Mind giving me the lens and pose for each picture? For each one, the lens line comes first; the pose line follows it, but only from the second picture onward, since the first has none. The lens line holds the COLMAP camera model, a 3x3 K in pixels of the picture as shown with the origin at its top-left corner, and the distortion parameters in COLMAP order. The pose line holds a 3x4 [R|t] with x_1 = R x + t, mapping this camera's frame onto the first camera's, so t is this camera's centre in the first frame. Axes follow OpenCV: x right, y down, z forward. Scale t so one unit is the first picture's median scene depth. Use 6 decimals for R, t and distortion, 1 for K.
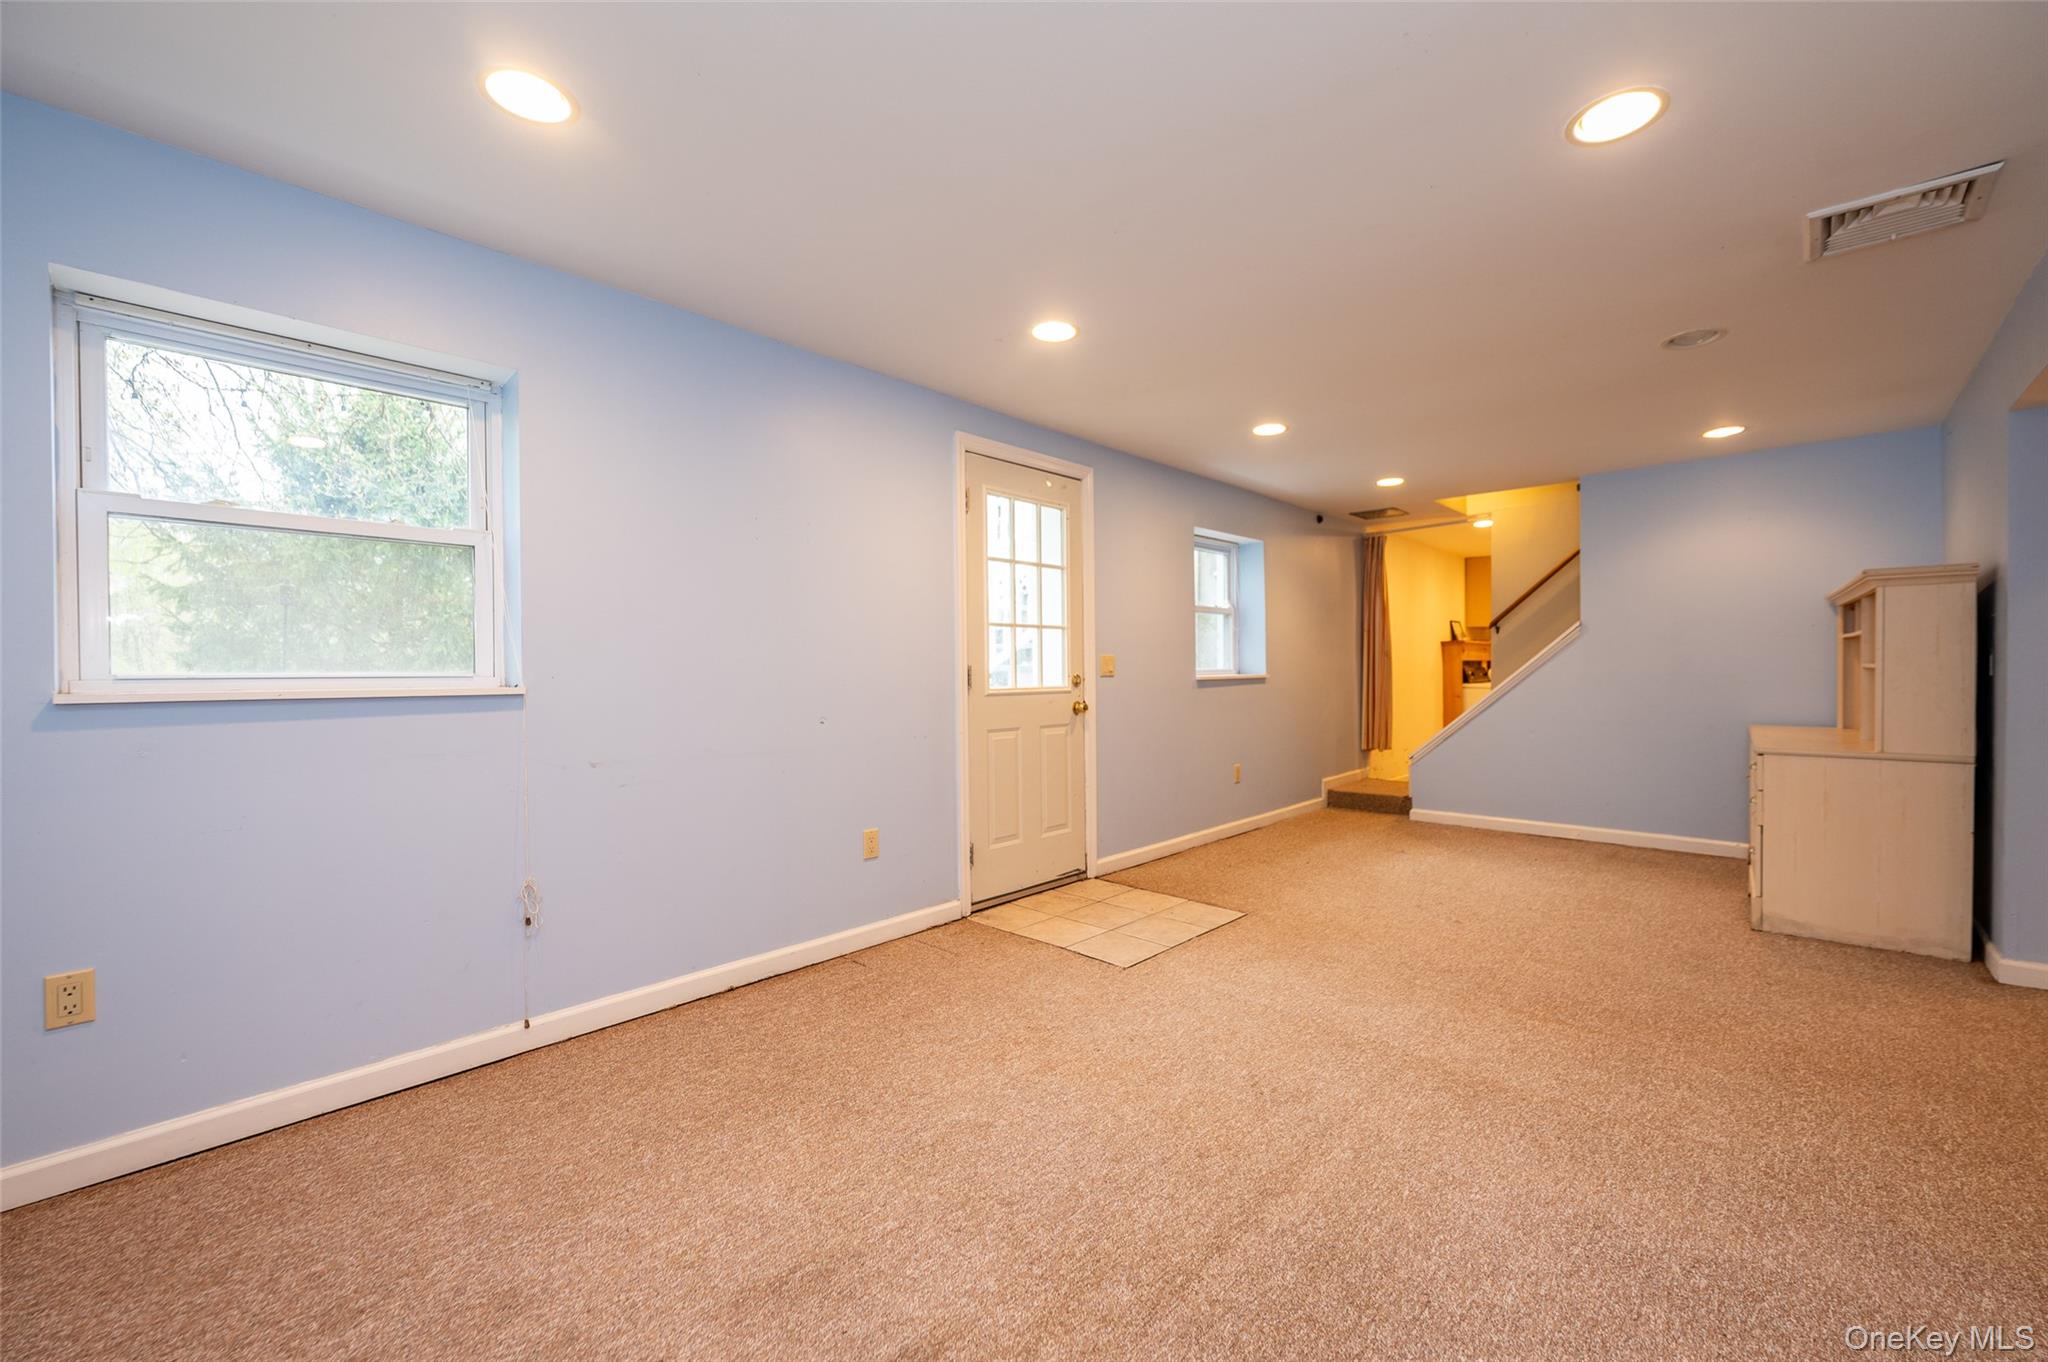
lens RADIAL K [[816.0, 0, 1027.7], [0, 816.0, 676.4], [0, 0, 1]] dist [-0.000518, -0.000066]
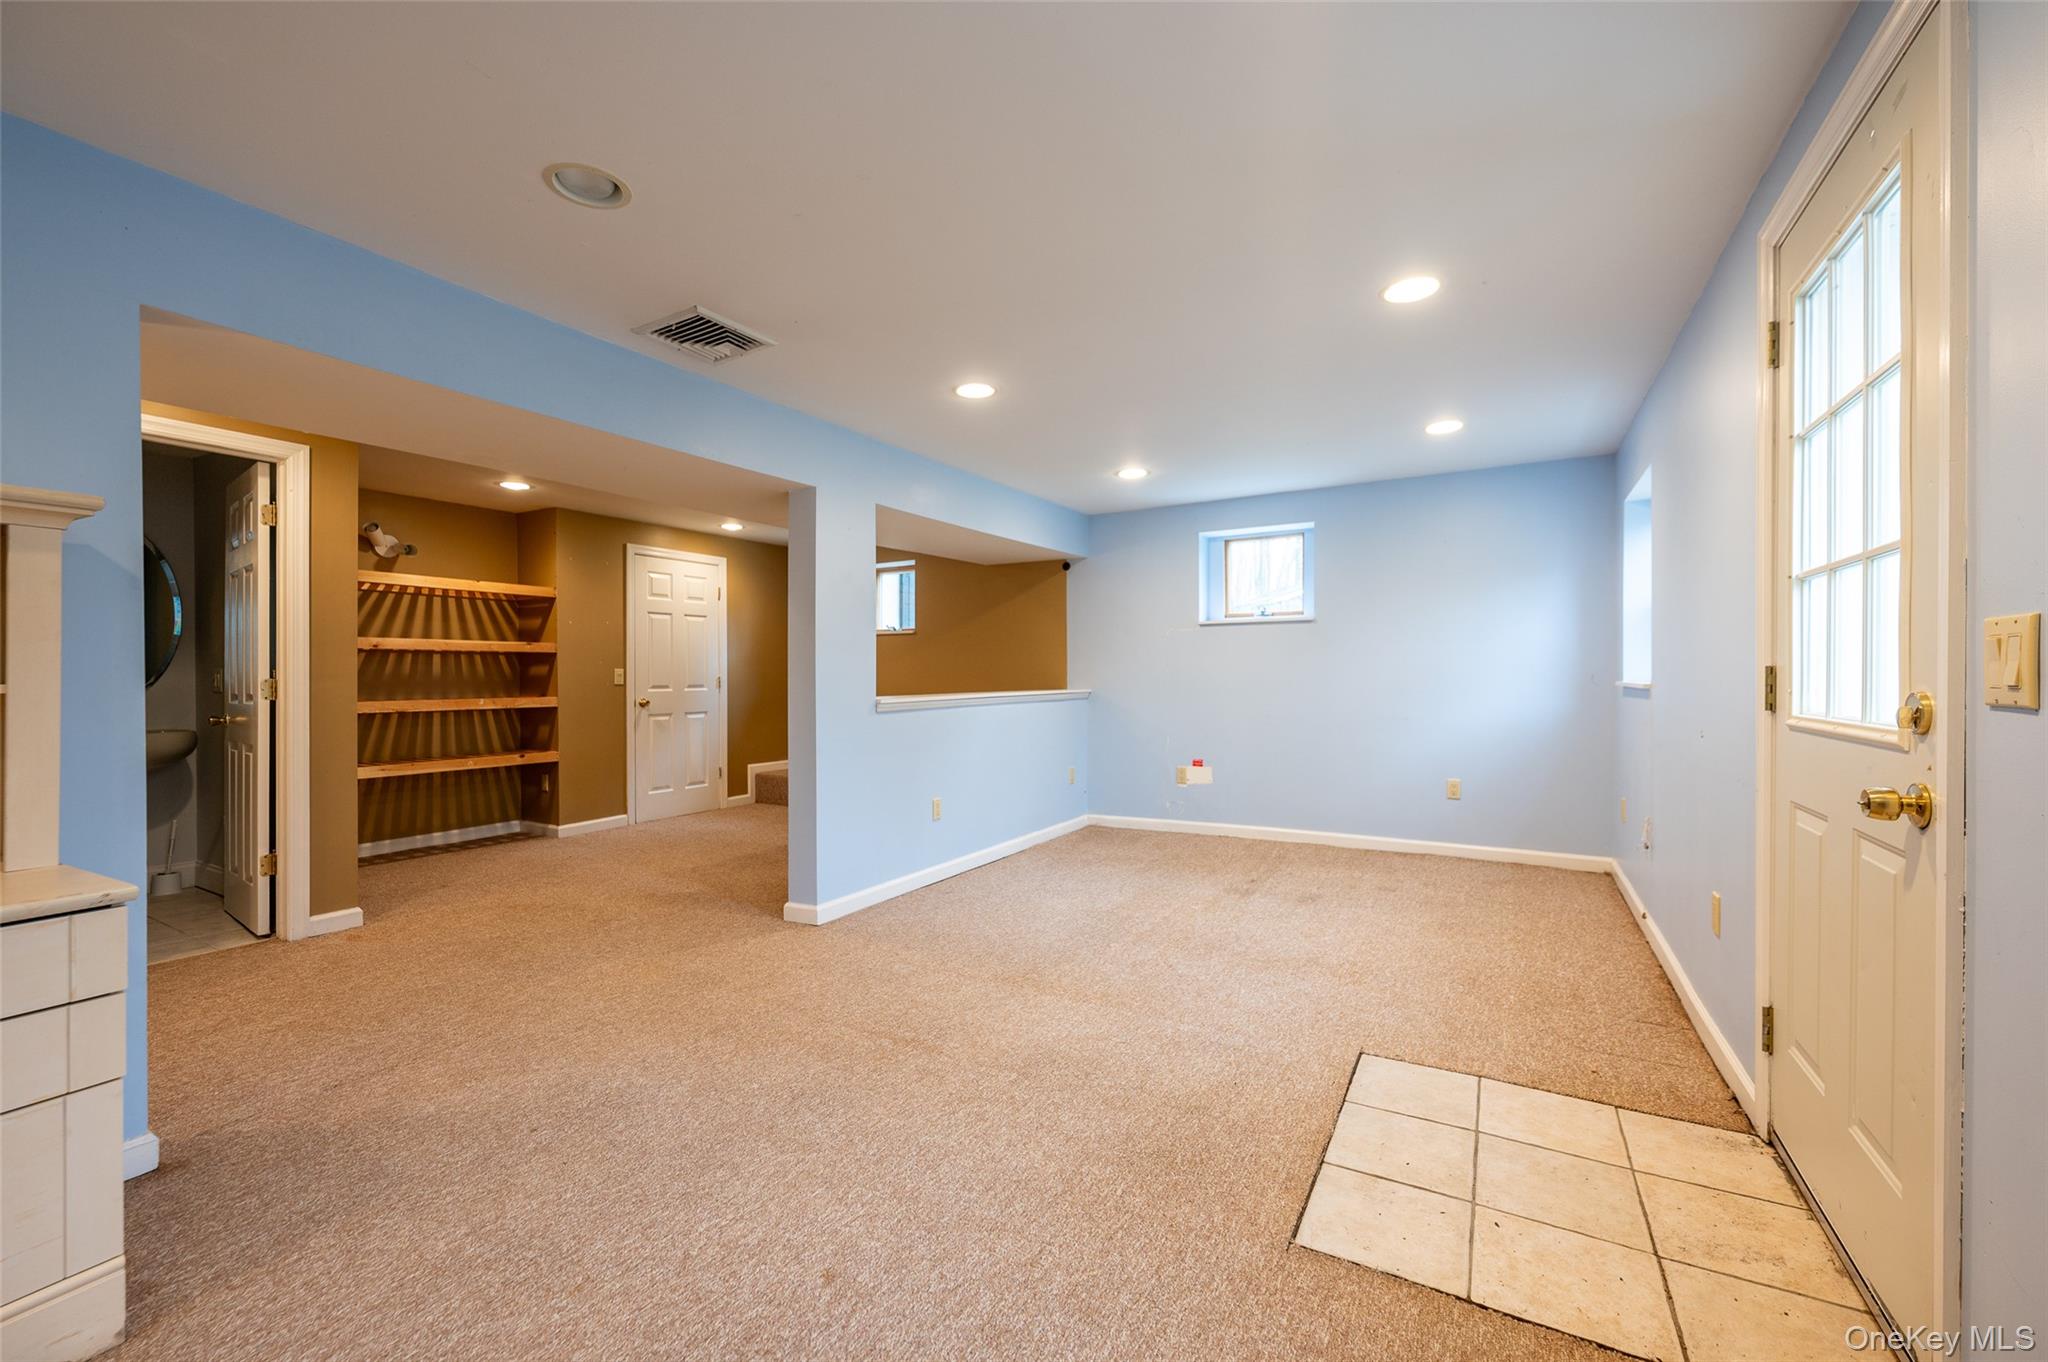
lens RADIAL K [[816.0, 0, 1027.7], [0, 816.0, 676.4], [0, 0, 1]] dist [-0.000518, -0.000066]
pose [[-0.973290, 0.012663, -0.229230, 0.573092], [0.010794, 0.999898, 0.009404, -0.018398], [0.229326, 0.006679, -0.973327, 1.582934]]
